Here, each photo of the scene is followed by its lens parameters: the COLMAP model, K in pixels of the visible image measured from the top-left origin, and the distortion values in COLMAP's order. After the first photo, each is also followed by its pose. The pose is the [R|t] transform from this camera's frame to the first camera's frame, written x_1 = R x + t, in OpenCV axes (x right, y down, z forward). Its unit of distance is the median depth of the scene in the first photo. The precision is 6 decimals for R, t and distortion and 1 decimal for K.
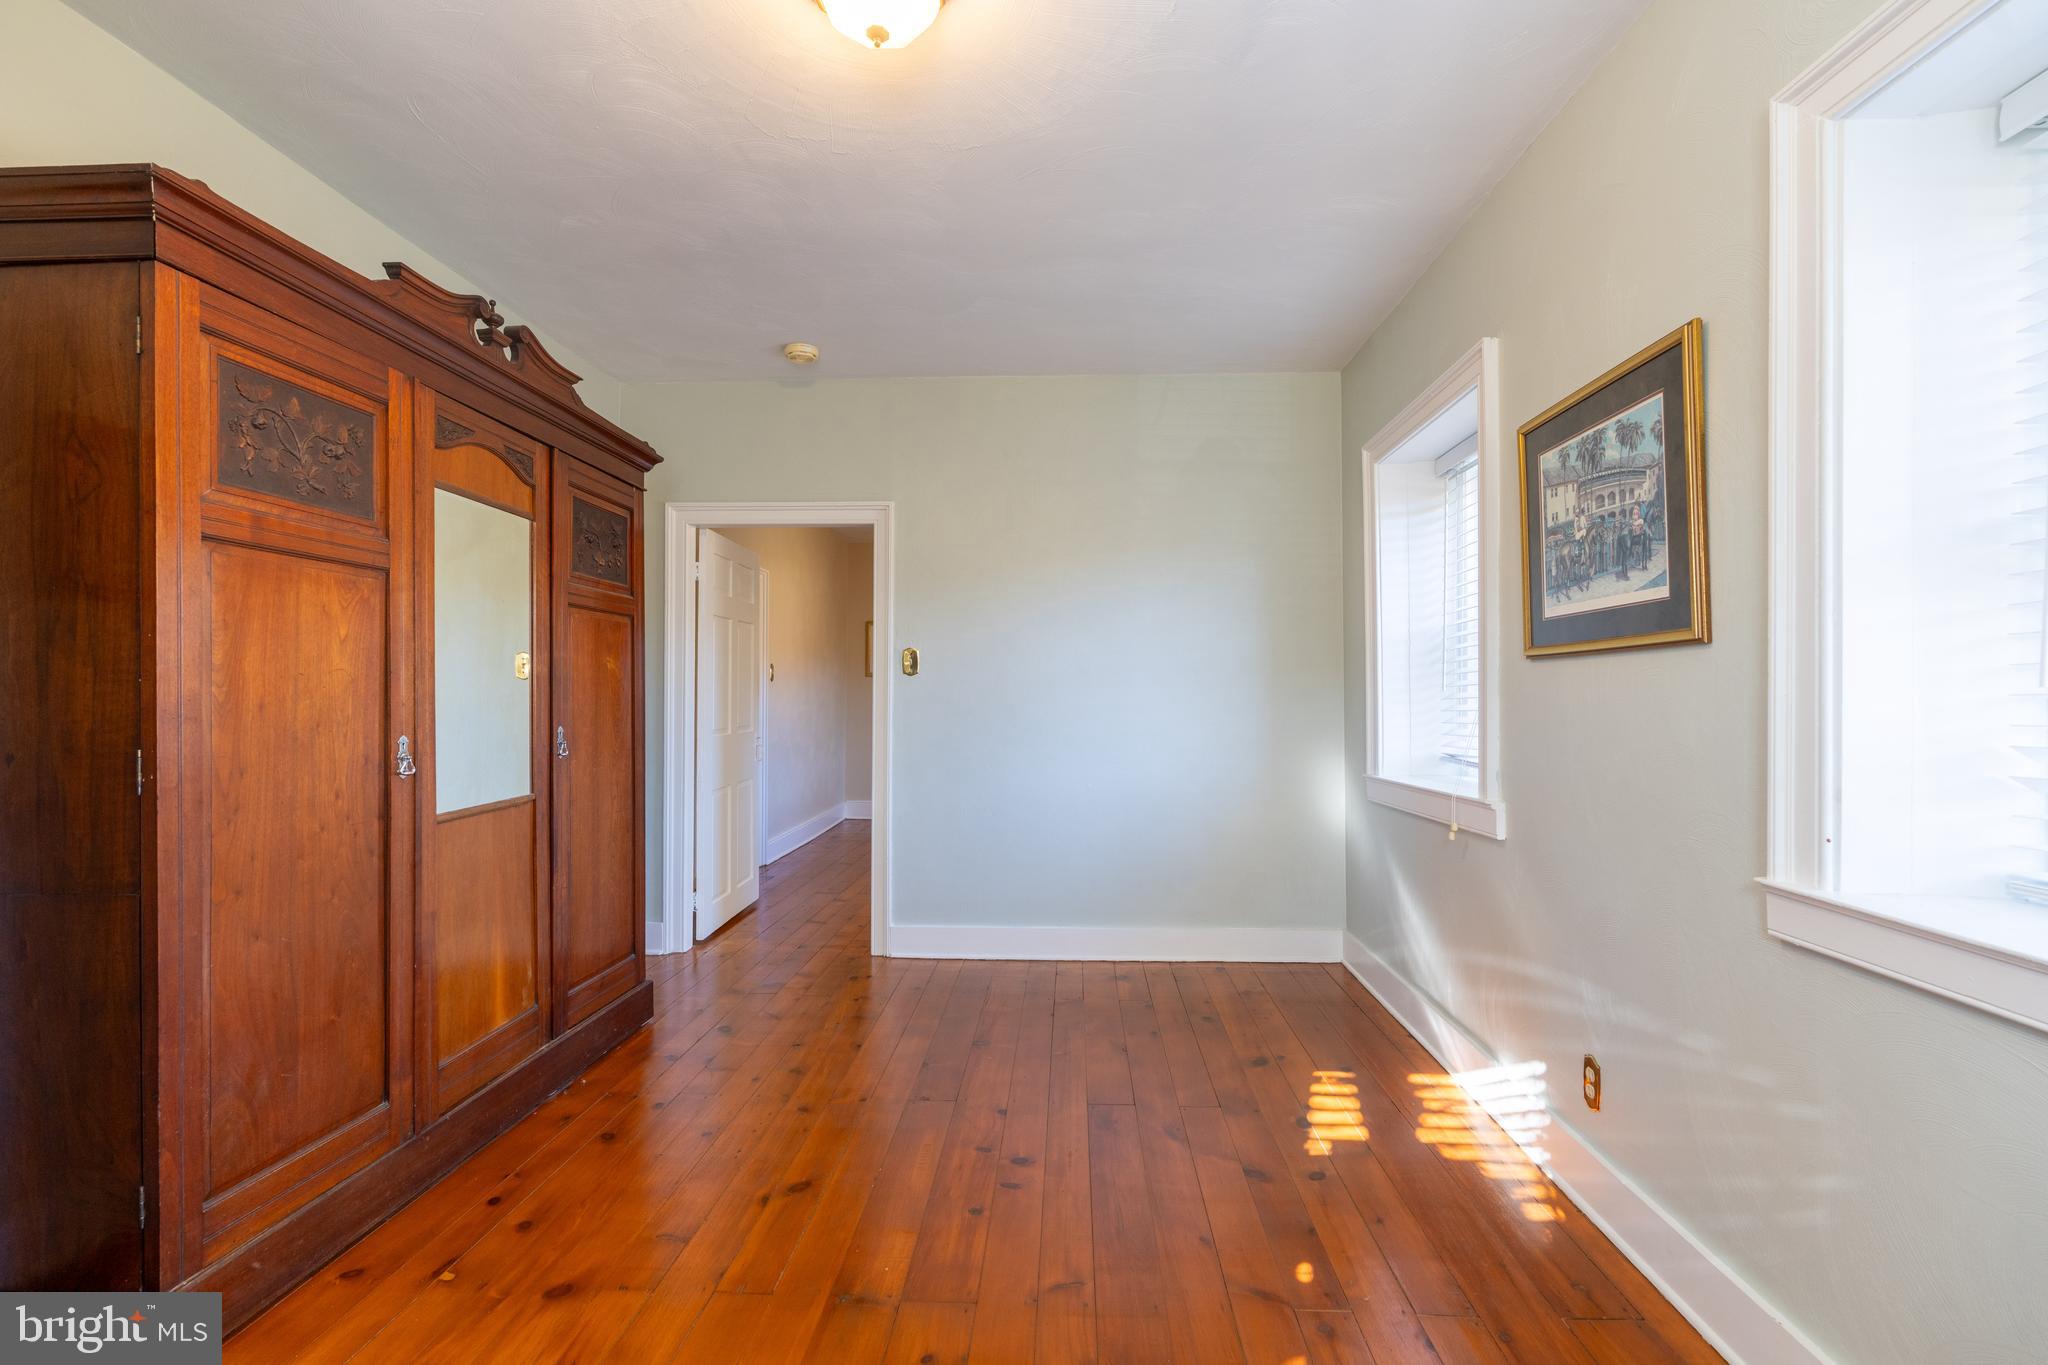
lens RADIAL K [[929.3, 0, 1041.8], [0, 929.3, 683.1], [0, 0, 1]] dist [-0.003535, 0.000175]
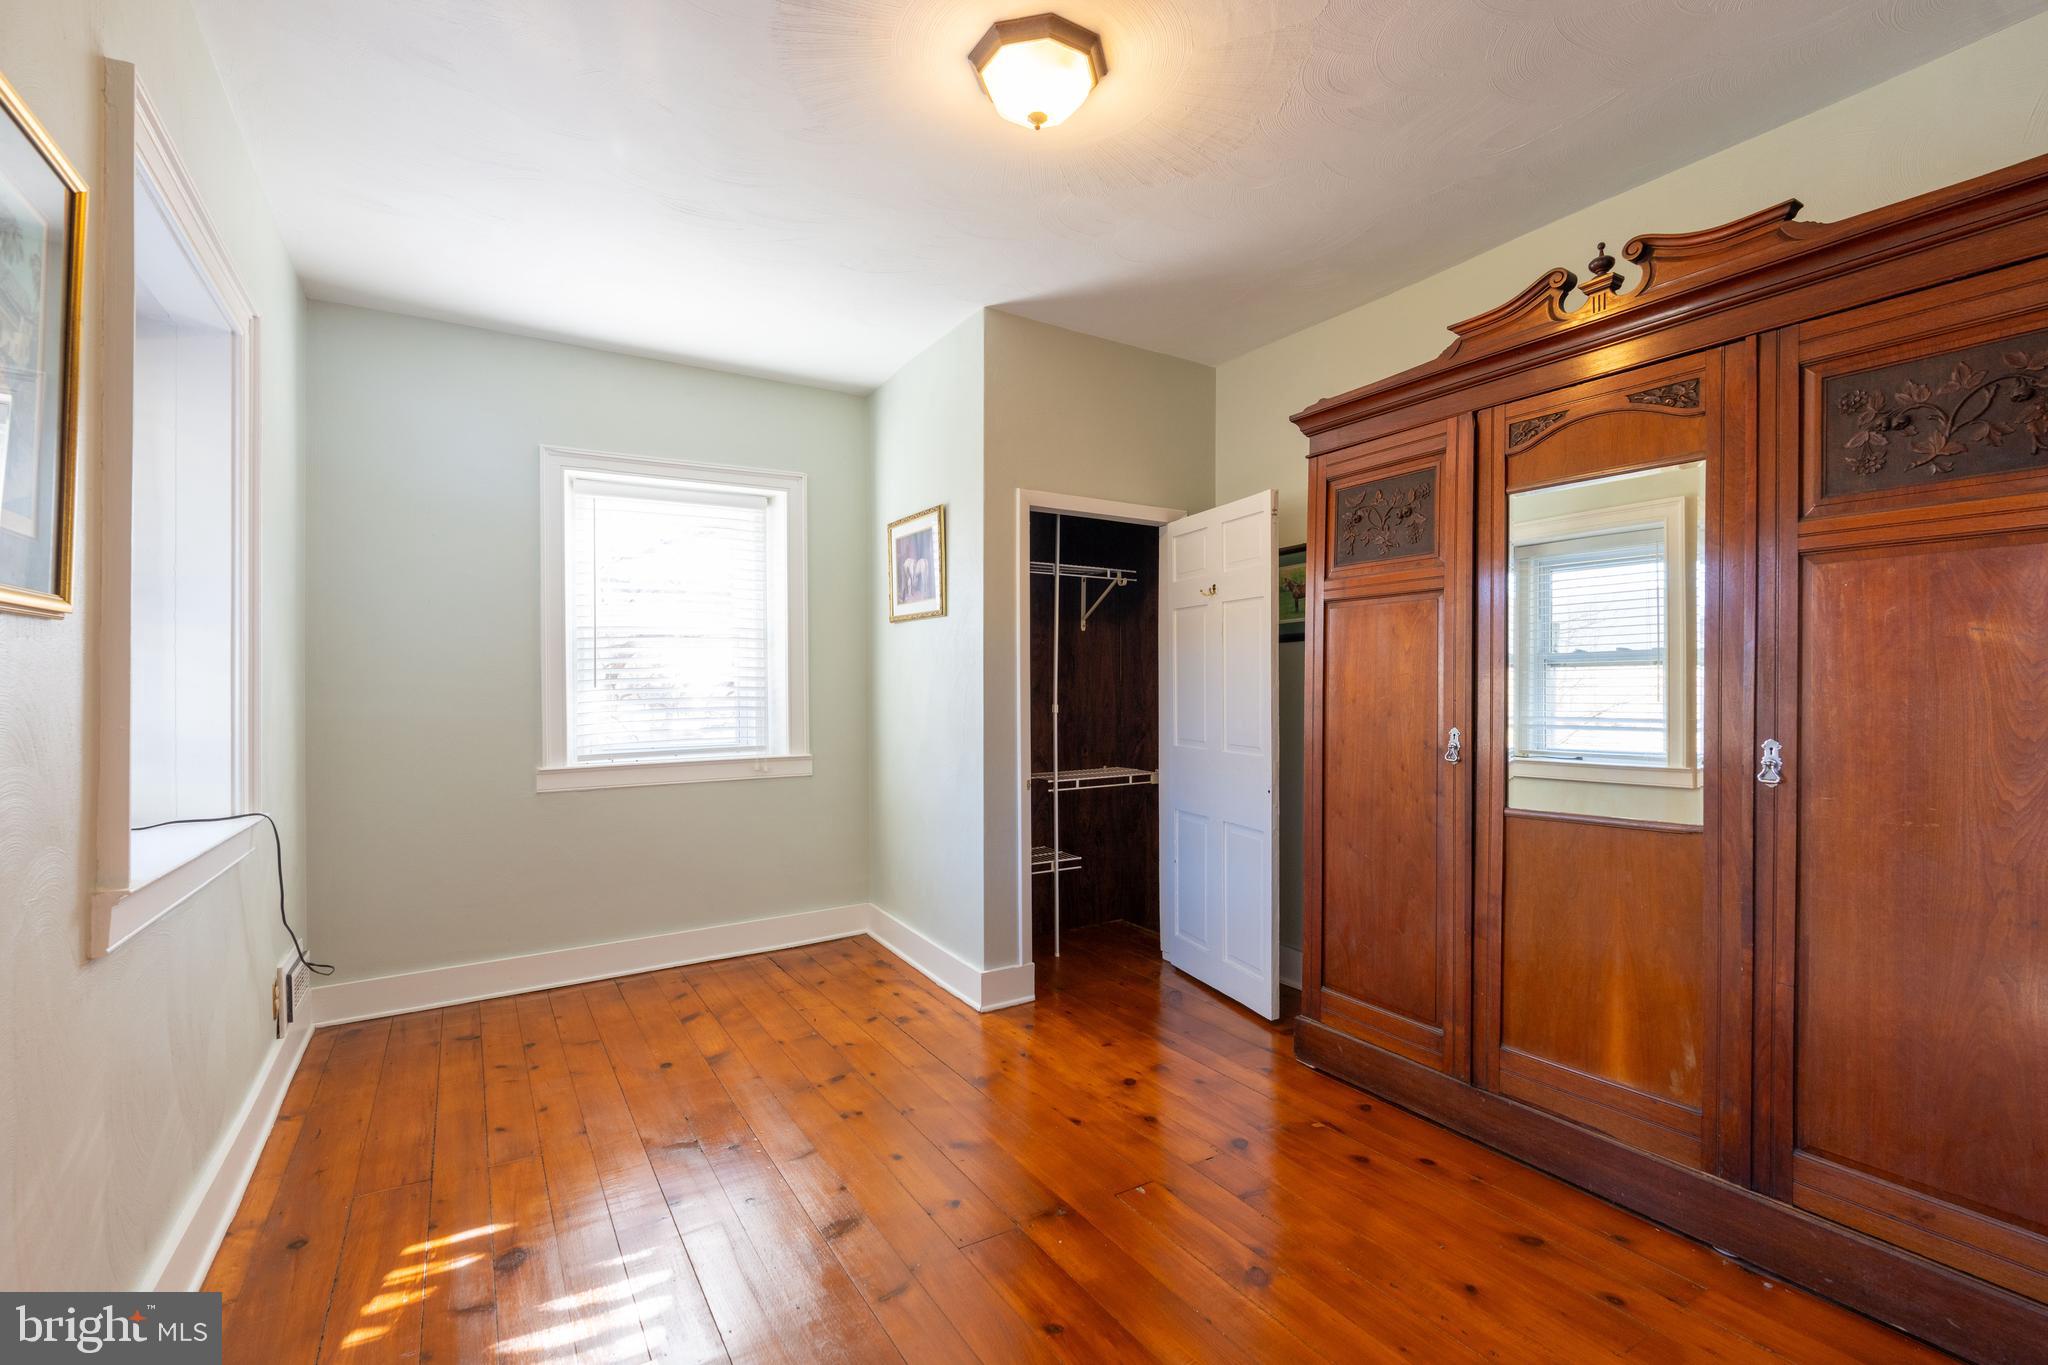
lens RADIAL K [[929.3, 0, 1041.8], [0, 929.3, 683.1], [0, 0, 1]] dist [-0.003535, 0.000175]
pose [[-0.831090, -0.007089, -0.556092, 0.406337], [0.005709, 0.999757, -0.021277, 0.023054], [0.556108, -0.020858, -0.830848, 1.743933]]
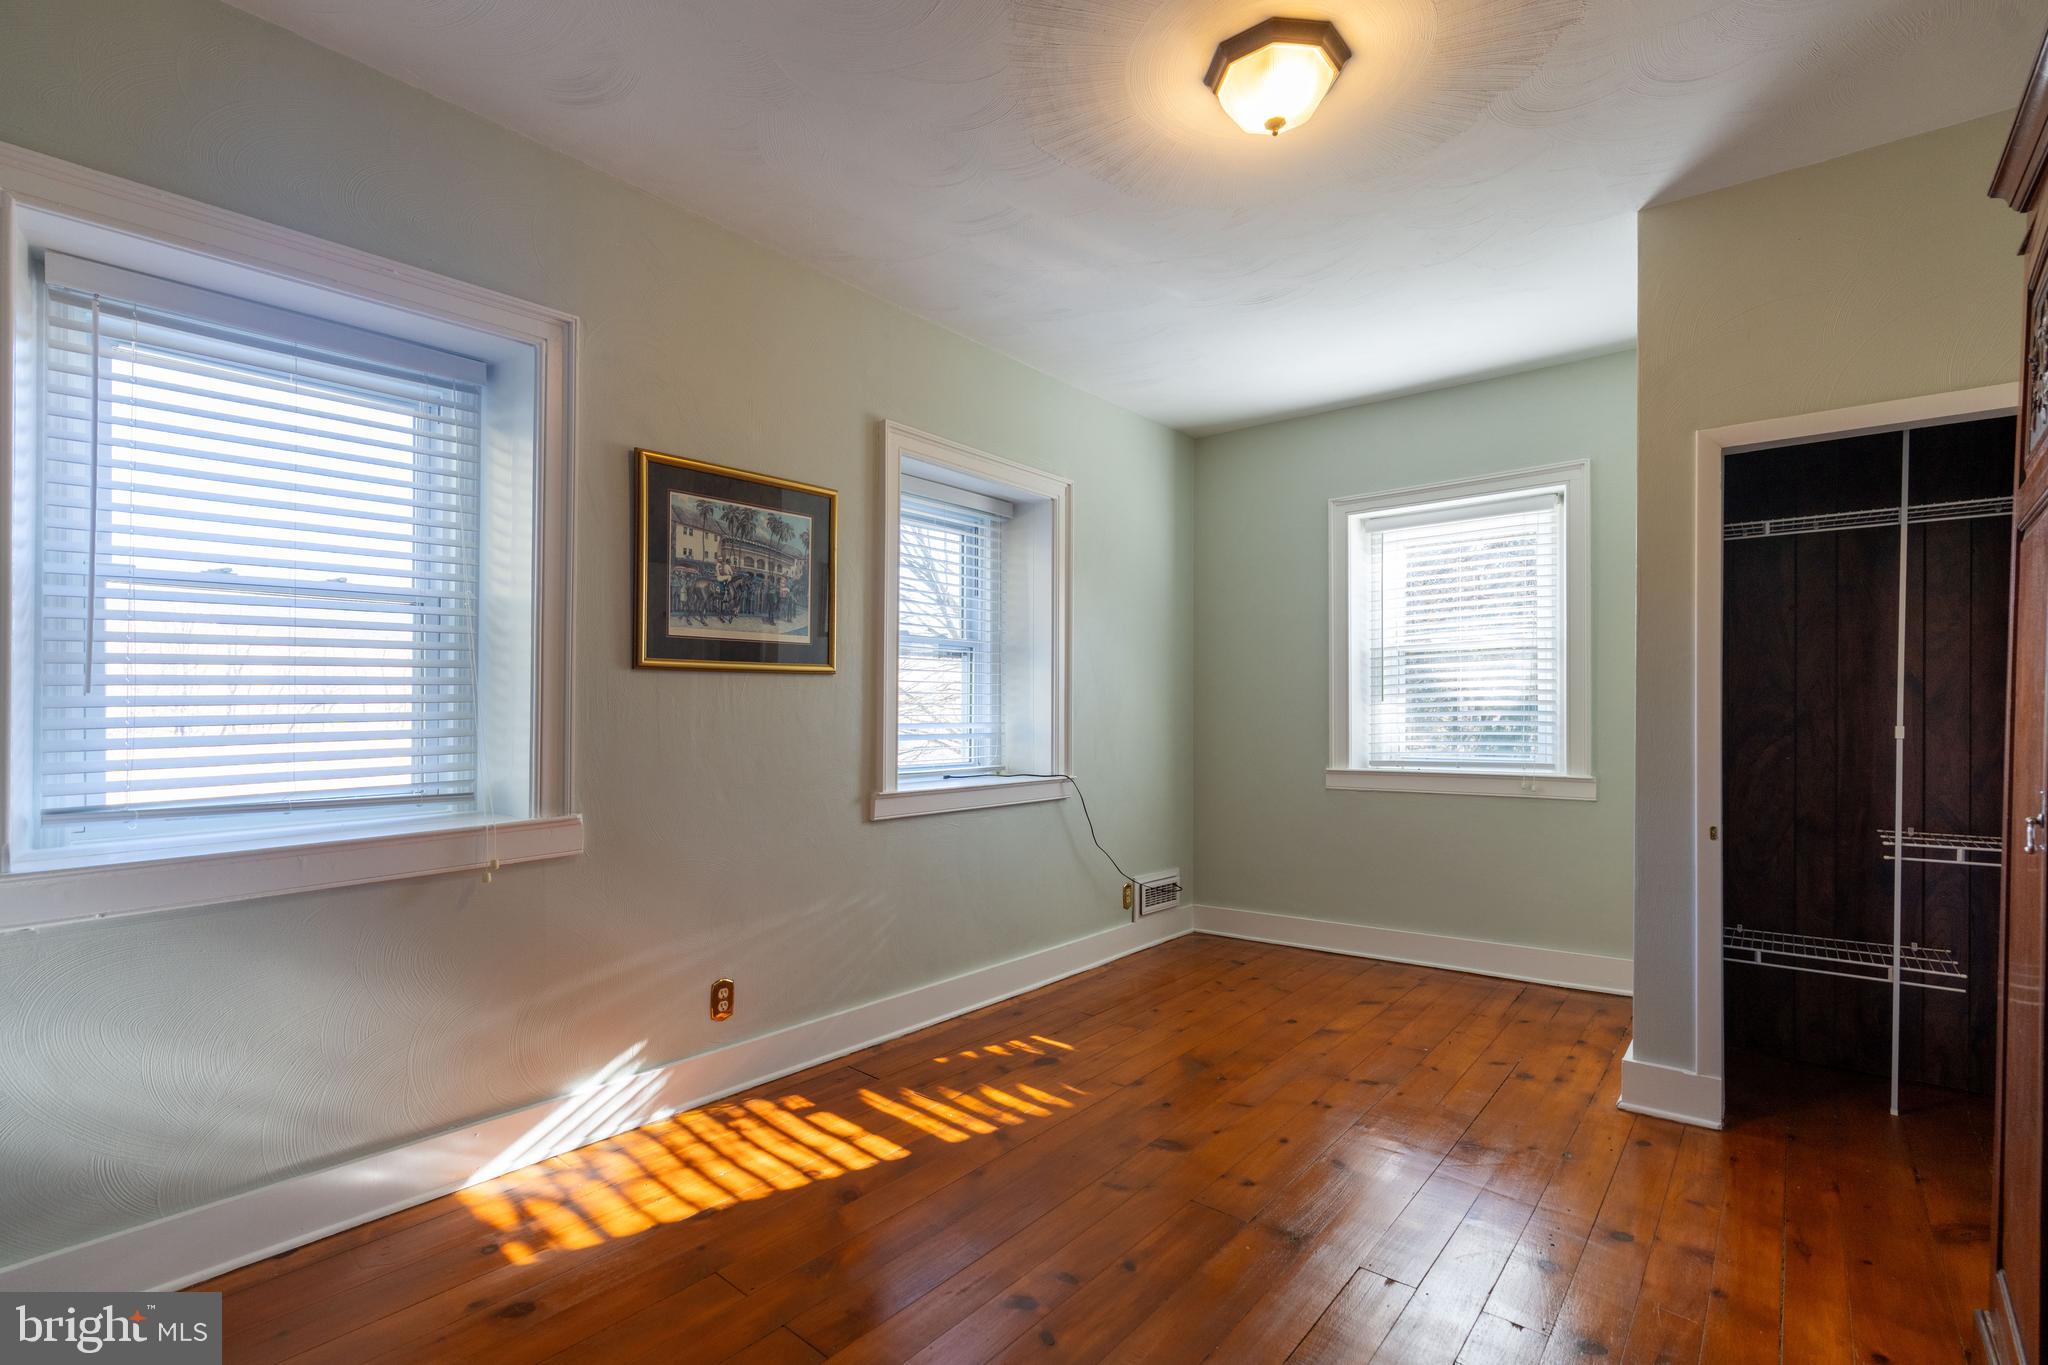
lens RADIAL K [[935.1, 0, 1021.2], [0, 935.1, 706.9], [0, 0, 1]] dist [-0.001721, 0.000042]
pose [[-0.784482, -0.004282, 0.620137, -0.580477], [-0.011381, 0.999907, -0.007493, 0.024583], [-0.620047, -0.012936, -0.784458, 1.868525]]
